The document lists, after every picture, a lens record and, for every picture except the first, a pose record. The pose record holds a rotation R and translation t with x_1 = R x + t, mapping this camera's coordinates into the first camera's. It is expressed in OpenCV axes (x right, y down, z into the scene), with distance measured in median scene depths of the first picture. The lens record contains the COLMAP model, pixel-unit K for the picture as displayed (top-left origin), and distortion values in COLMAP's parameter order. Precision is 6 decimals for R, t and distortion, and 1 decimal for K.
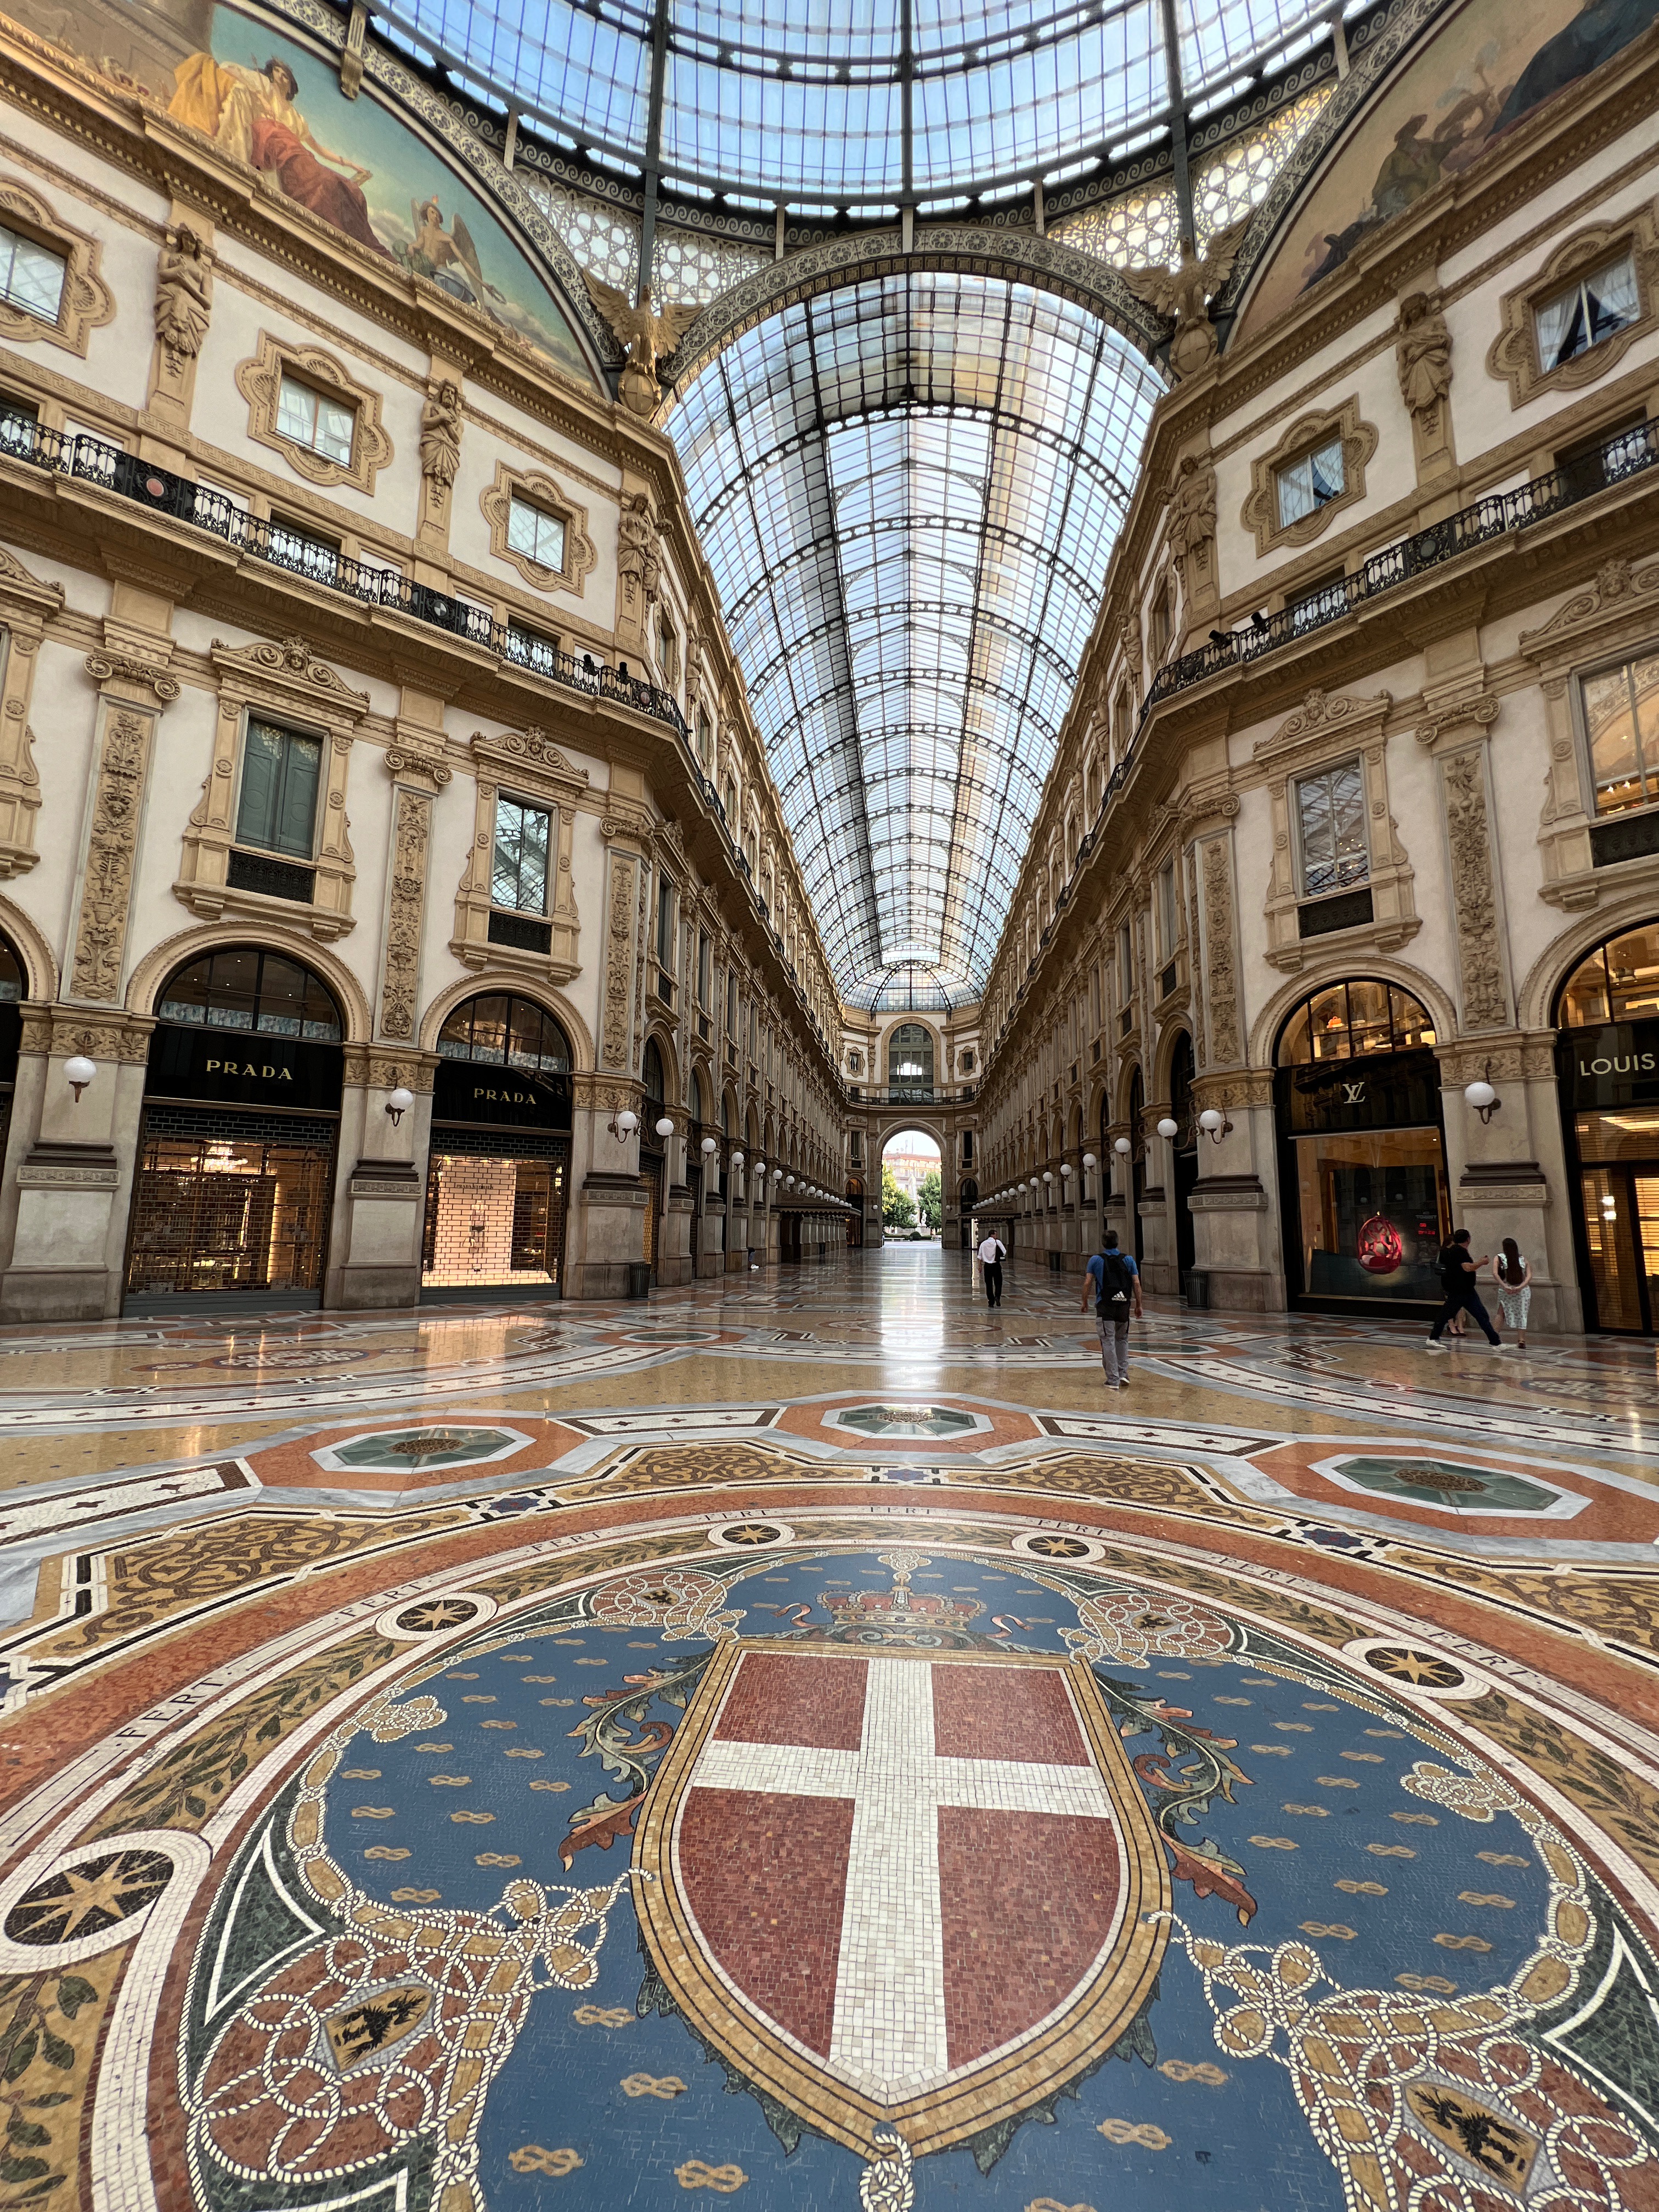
lens RADIAL K [[886.5, 0, 829.5], [0, 886.5, 1106.0], [0, 0, 1]] dist [0.000340, 0.000019]
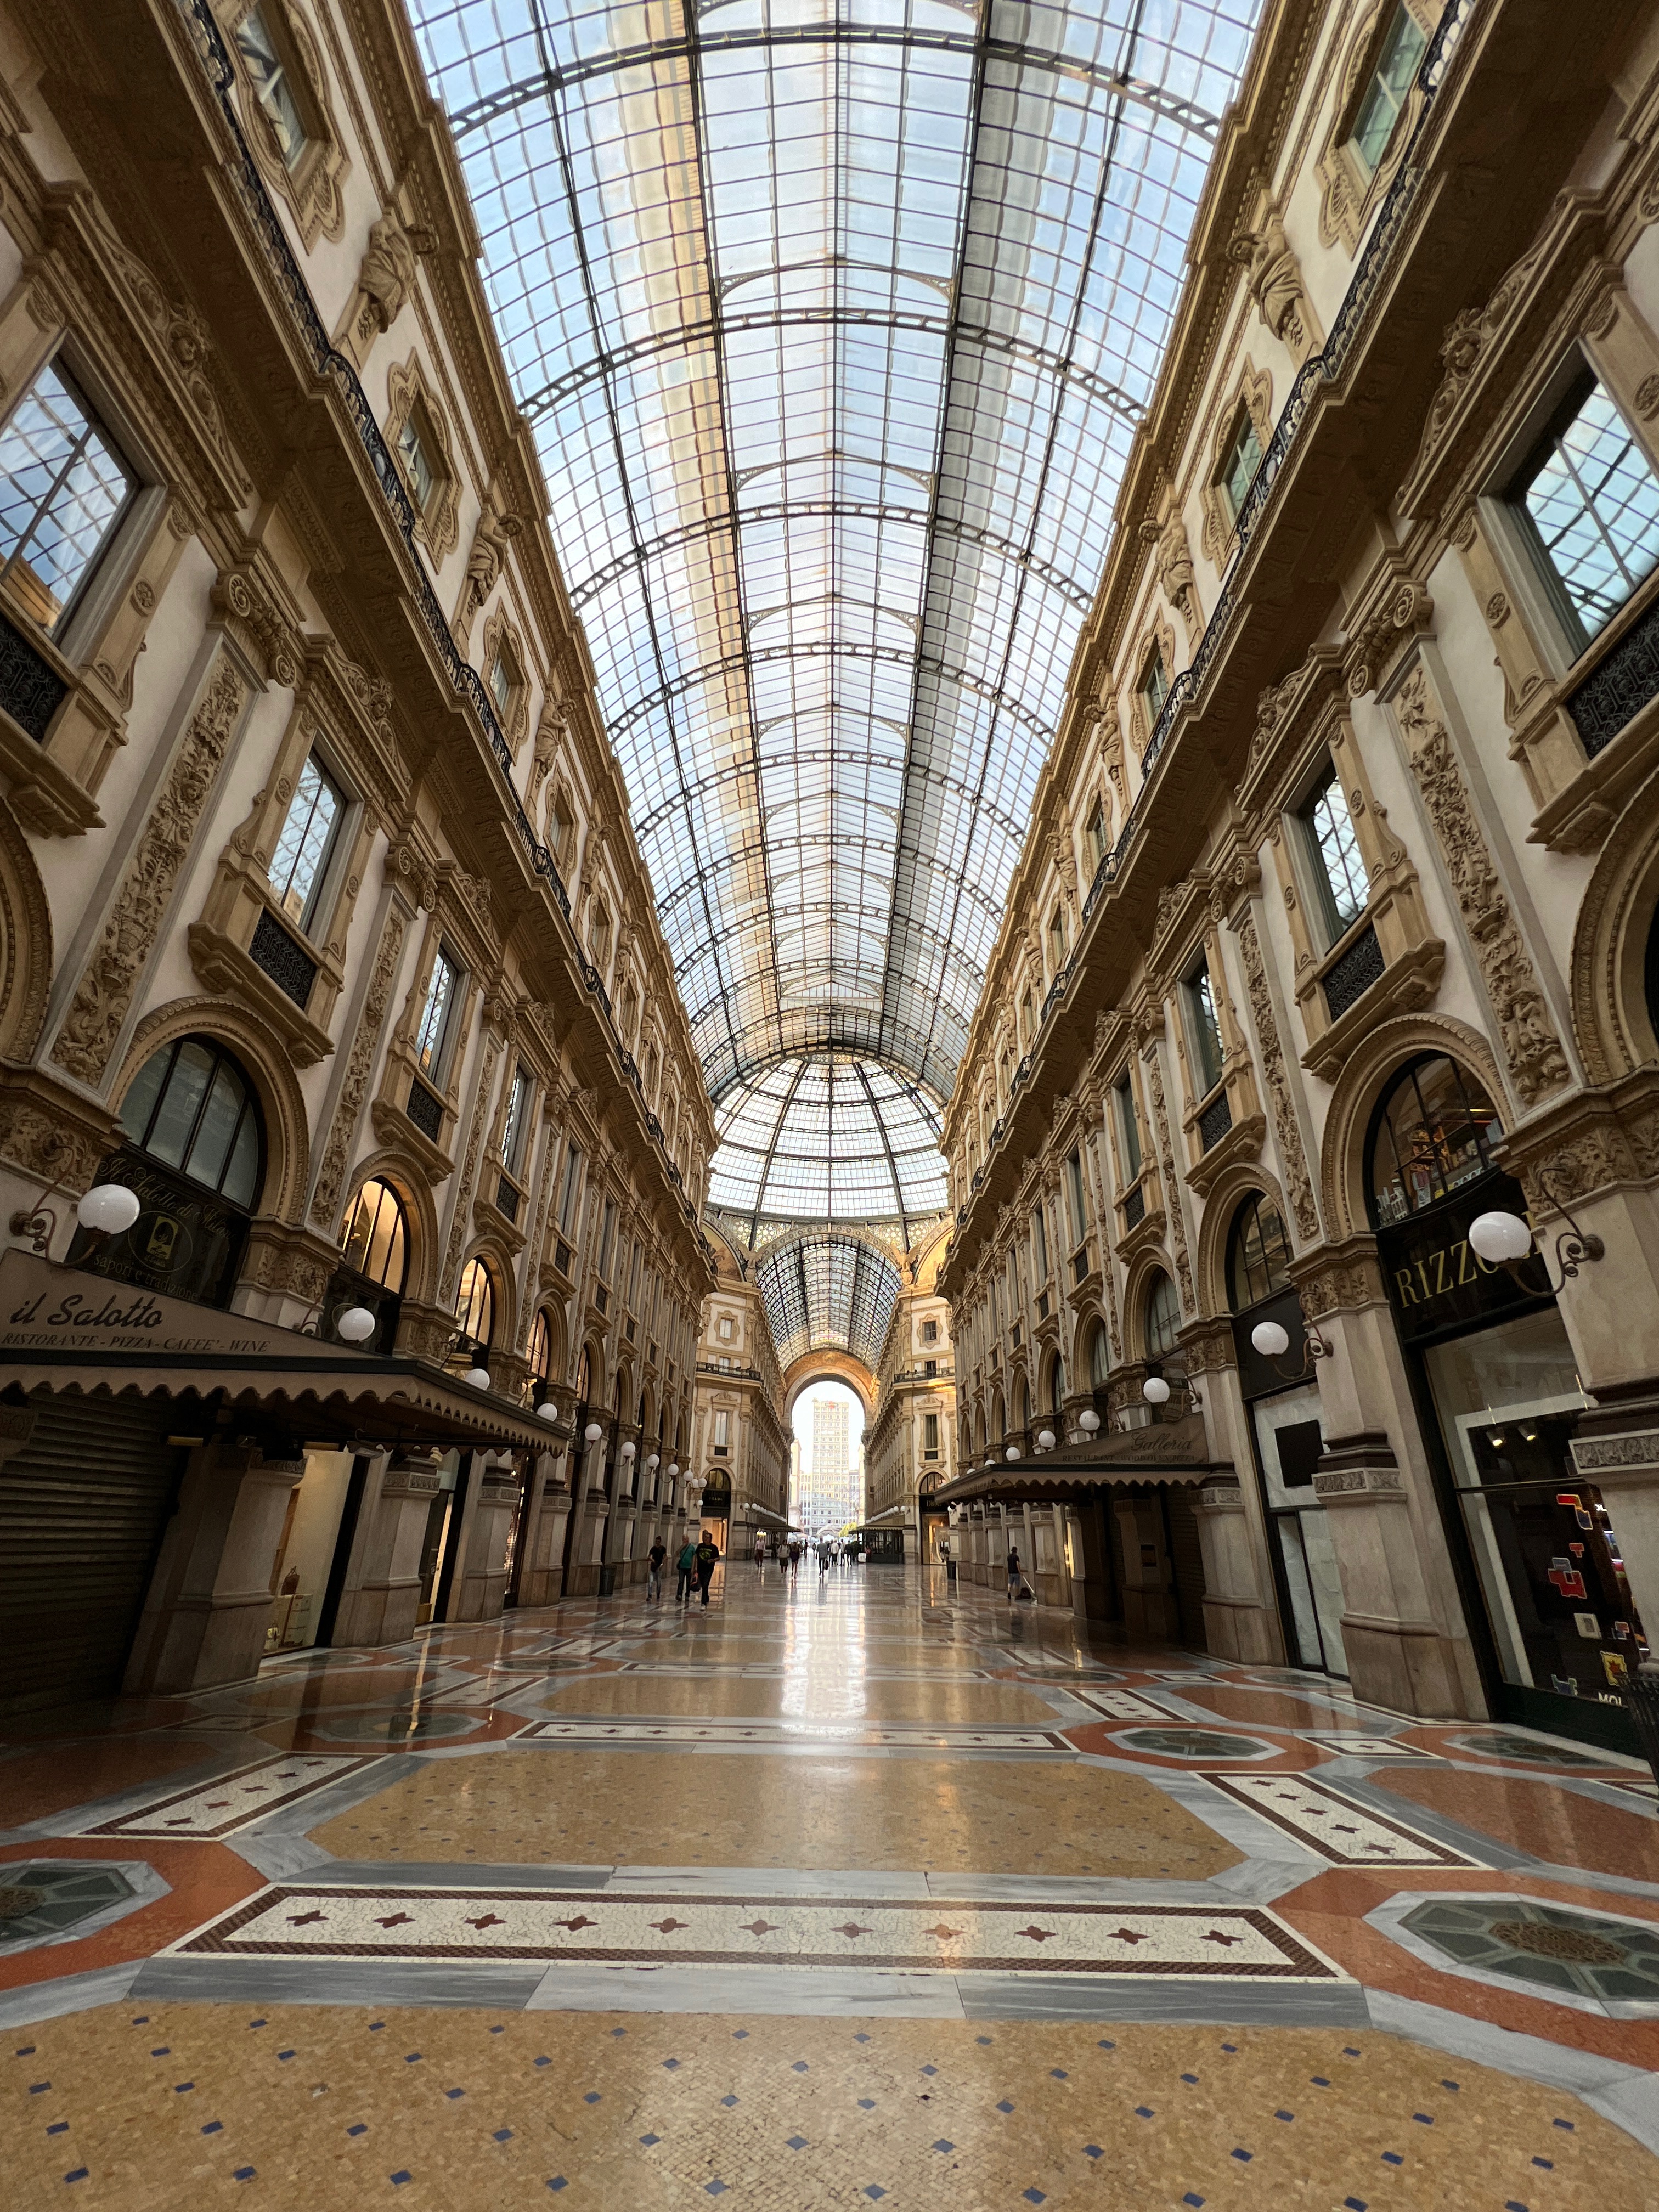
lens RADIAL K [[900.9, 0, 854.2], [0, 900.9, 1128.6], [0, 0, 1]] dist [0.001468, -0.000003]
pose [[0.992847, 0.036279, 0.113744, 0.011846], [-0.002740, 0.959387, -0.282081, 0.017853], [-0.119358, 0.279752, 0.952624, 0.126416]]
